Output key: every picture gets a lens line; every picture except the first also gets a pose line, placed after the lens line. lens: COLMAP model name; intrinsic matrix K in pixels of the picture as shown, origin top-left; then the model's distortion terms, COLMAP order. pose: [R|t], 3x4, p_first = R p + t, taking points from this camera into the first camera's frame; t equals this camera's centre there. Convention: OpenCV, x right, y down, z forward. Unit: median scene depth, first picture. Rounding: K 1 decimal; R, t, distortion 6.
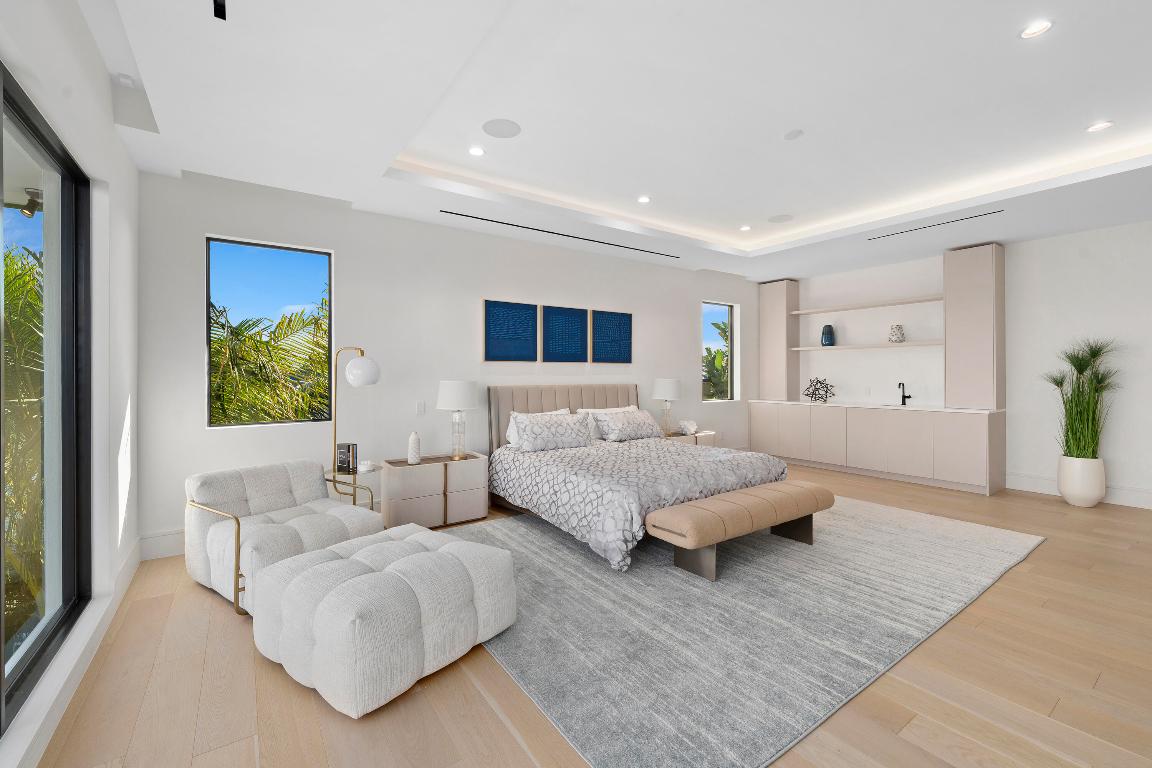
lens RADIAL K [[481.4, 0, 576.7], [0, 481.4, 378.4], [0, 0, 1]] dist [0.010811, -0.006389]
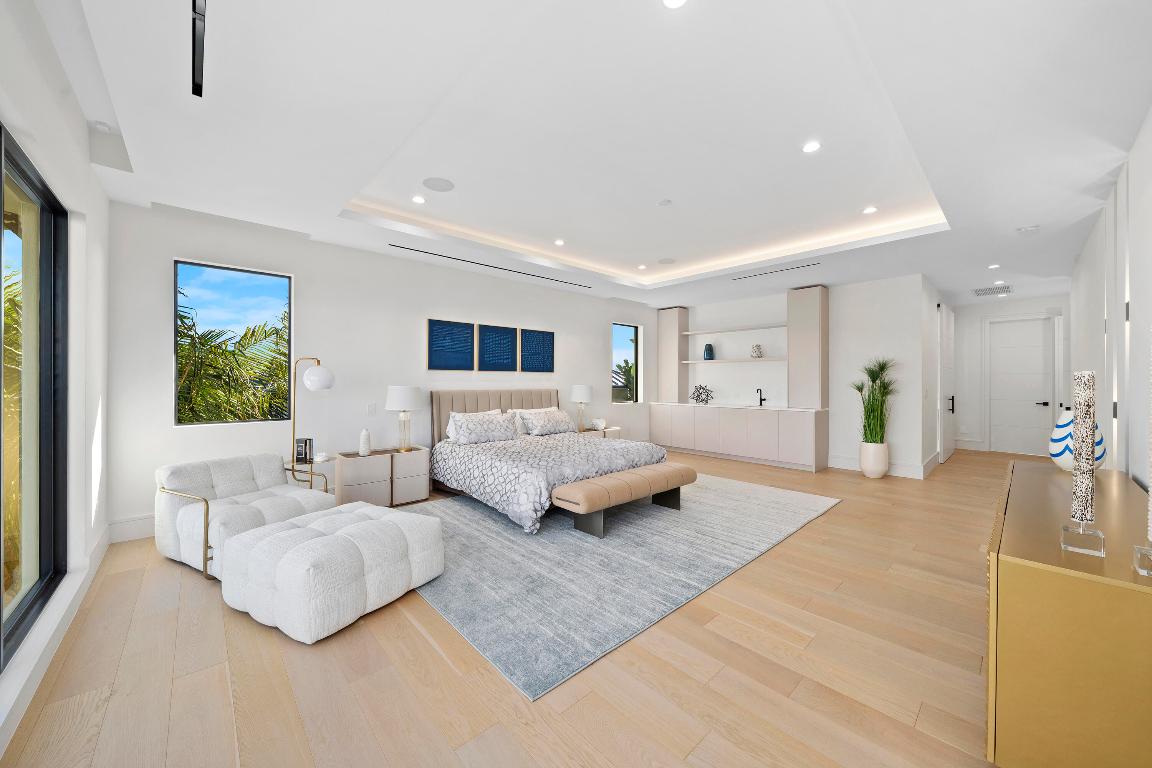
lens RADIAL K [[418.8, 0, 576.0], [0, 418.8, 384.0], [0, 0, 1]] dist [-0.001218, -0.000120]
pose [[0.991919, 0.004106, 0.126806, 0.057531], [-0.003906, 0.999991, -0.001826, 0.000158], [-0.126812, 0.001315, 0.991926, -0.111406]]
